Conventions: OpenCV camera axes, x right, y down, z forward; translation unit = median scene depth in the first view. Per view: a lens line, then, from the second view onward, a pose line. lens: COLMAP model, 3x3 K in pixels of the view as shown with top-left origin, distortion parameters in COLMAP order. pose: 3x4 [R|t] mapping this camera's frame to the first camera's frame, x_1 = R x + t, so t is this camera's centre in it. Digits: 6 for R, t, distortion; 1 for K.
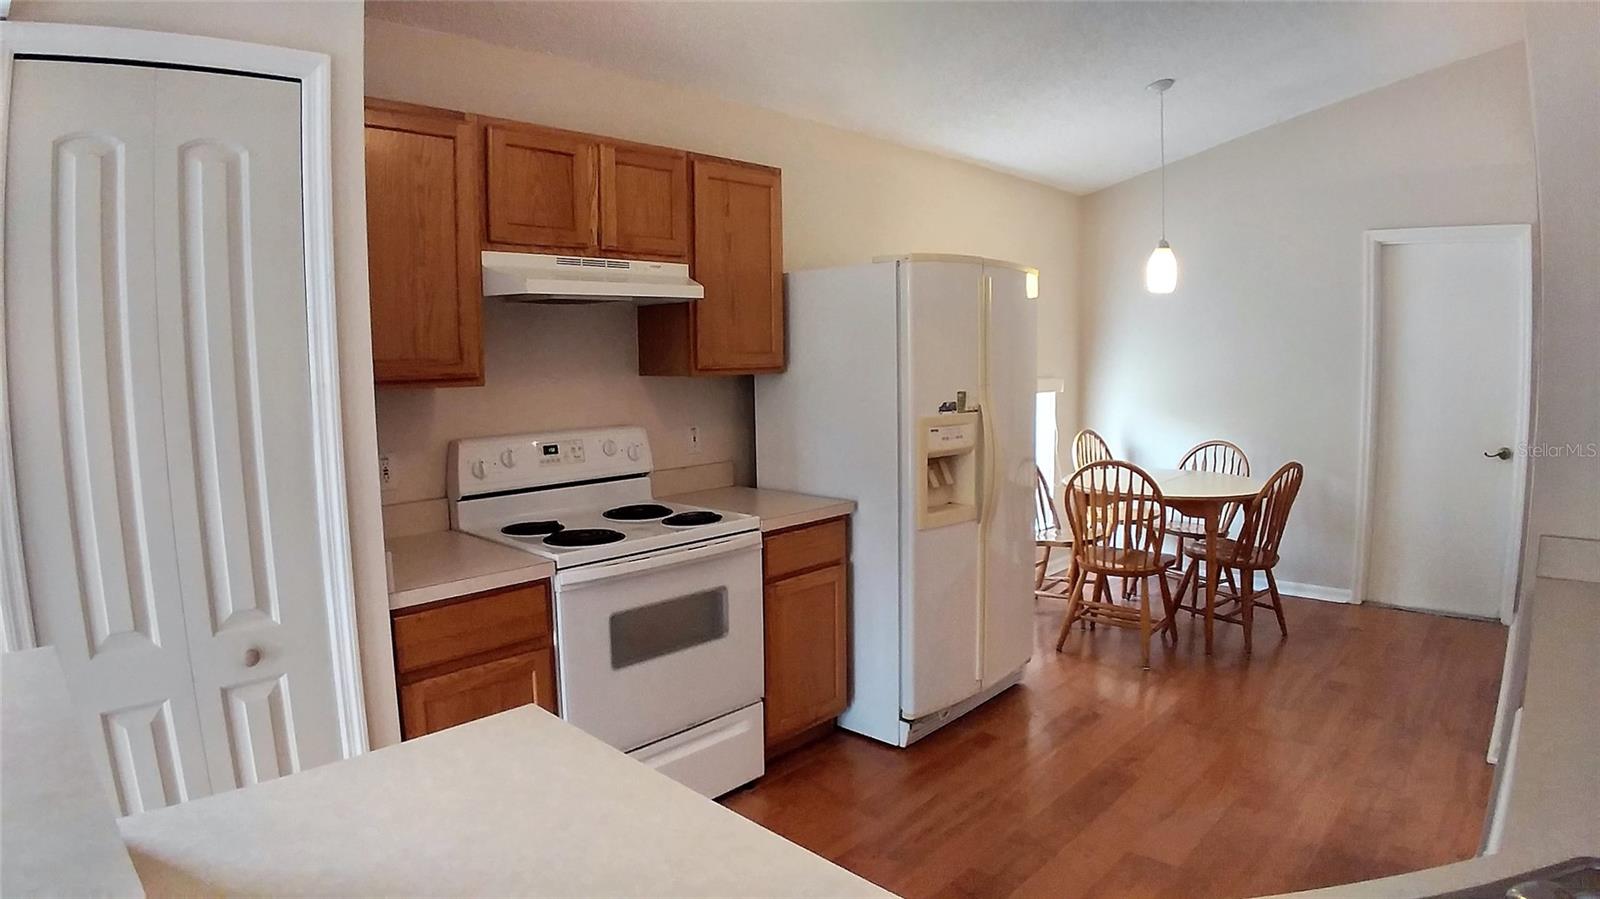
lens RADIAL K [[900.1, 0, 801.5], [0, 900.1, 438.8], [0, 0, 1]] dist [-0.091815, 0.000477]
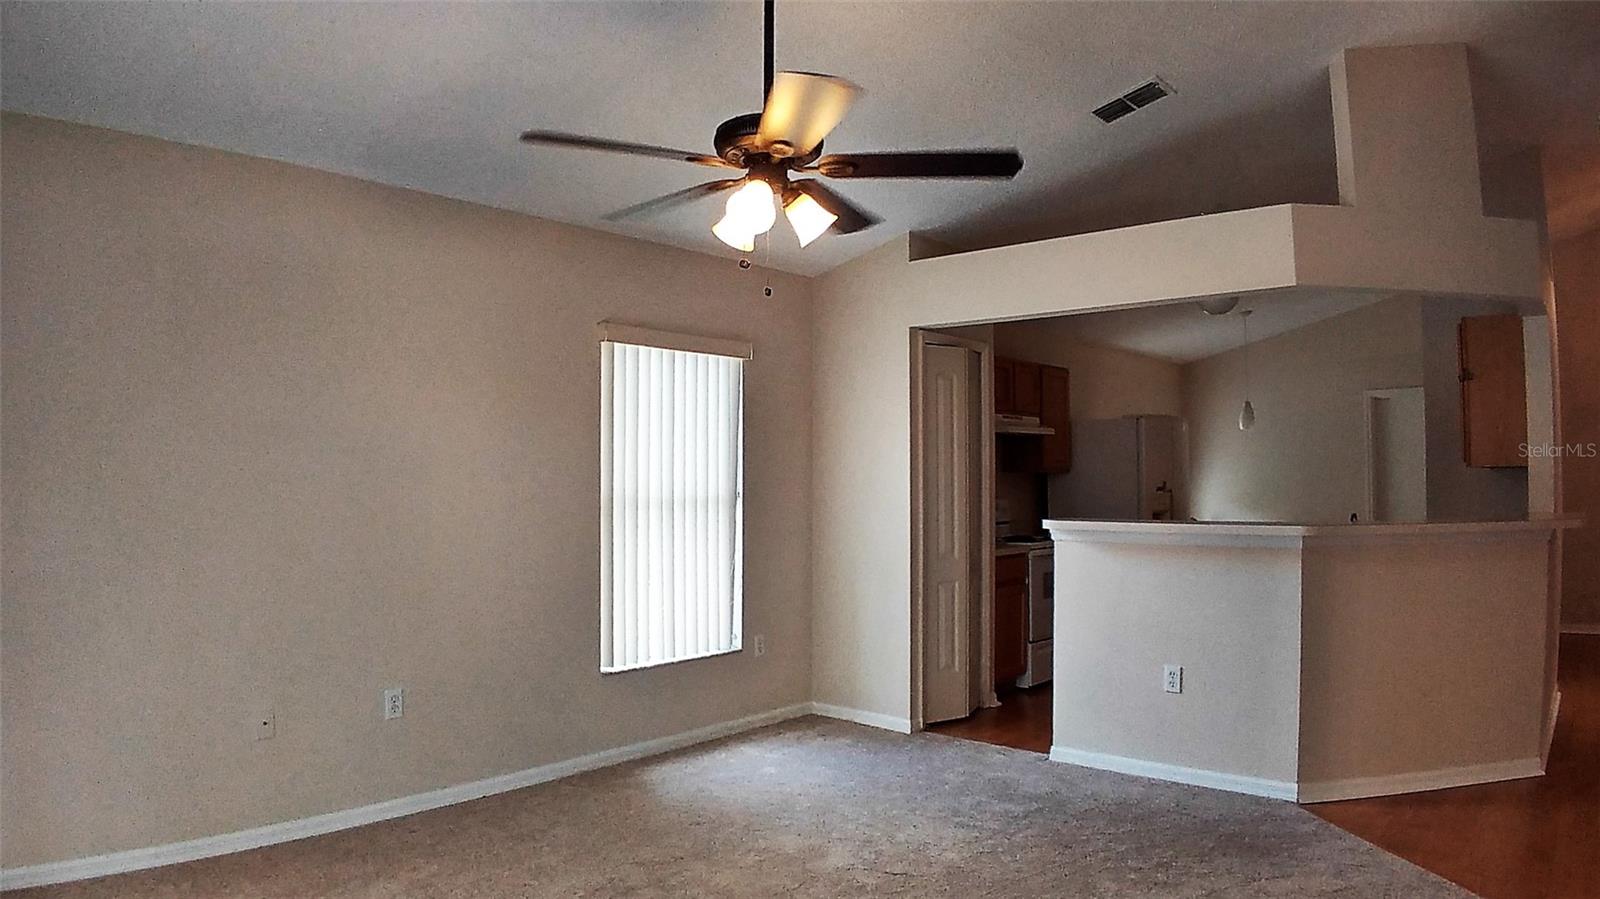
lens RADIAL K [[900.1, 0, 801.5], [0, 900.1, 438.8], [0, 0, 1]] dist [-0.091815, 0.000477]
pose [[0.999737, 0.012703, -0.019073, -0.578190], [-0.015073, 0.991434, -0.129736, 0.119000], [0.017261, 0.129990, 0.991365, -0.963242]]
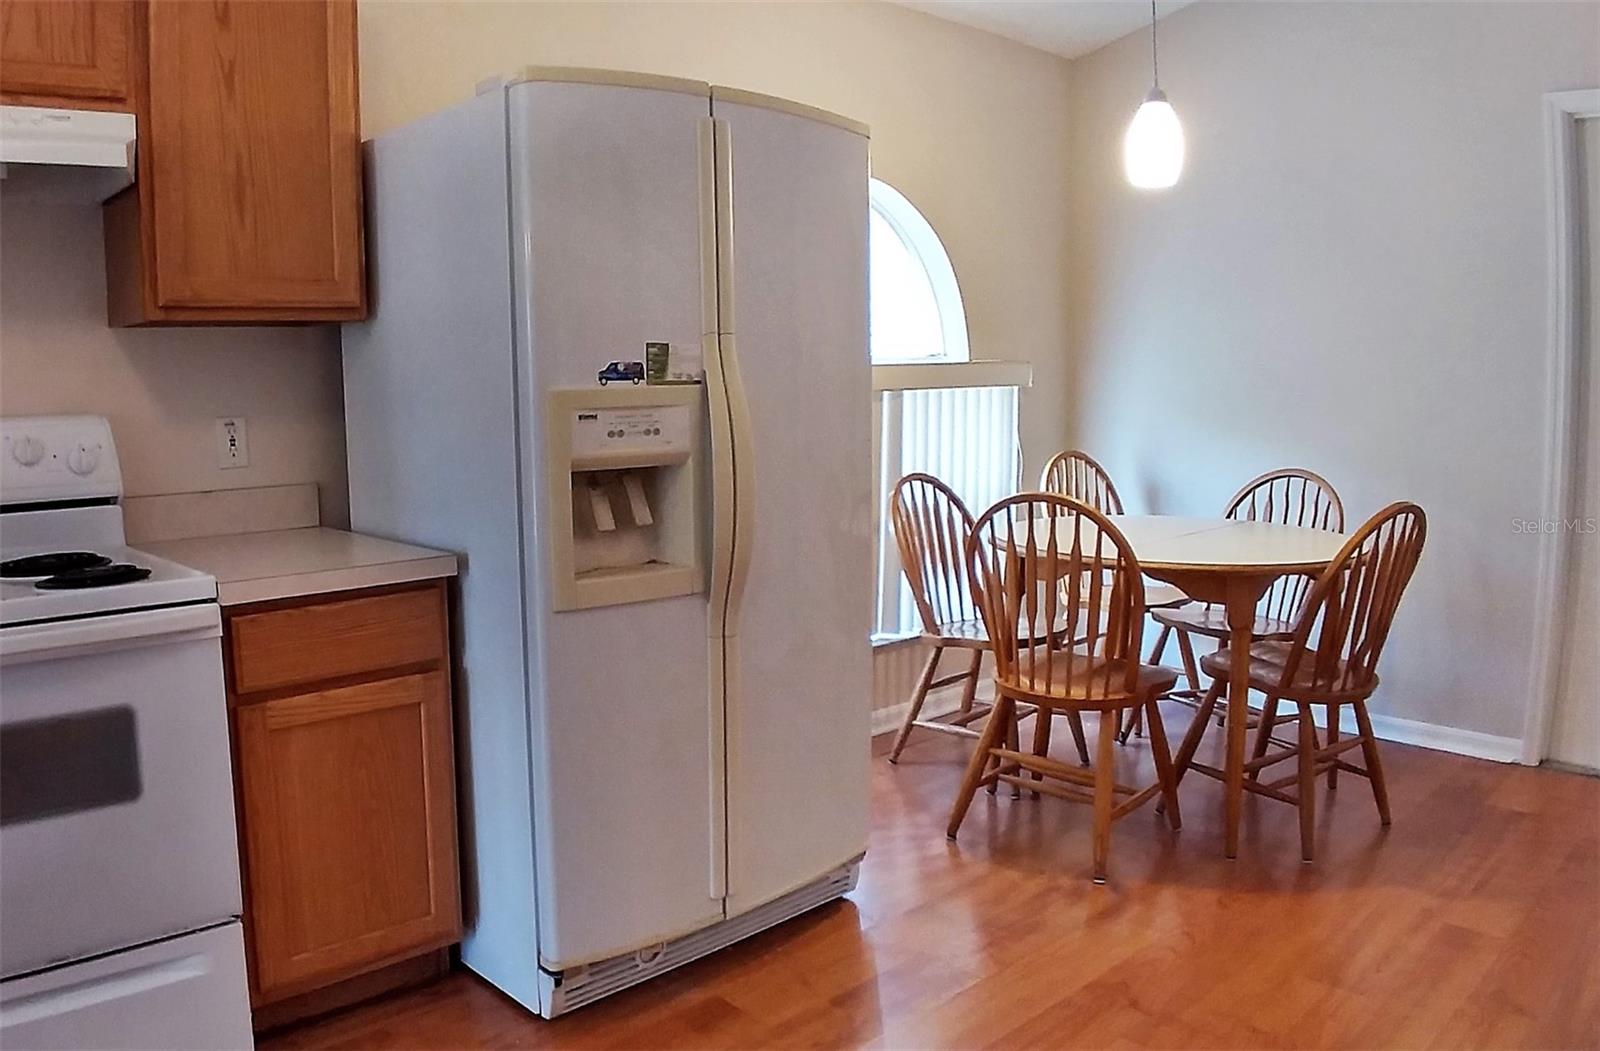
lens RADIAL K [[1100.4, 0, 800.0], [0, 1100.4, 525.5], [0, 0, 1]] dist [-0.104595, -0.002411]
pose [[0.993265, 0.012668, -0.115171, 0.321742], [-0.010131, 0.999693, 0.022591, 0.035090], [0.115422, -0.021272, 0.993089, 0.374826]]
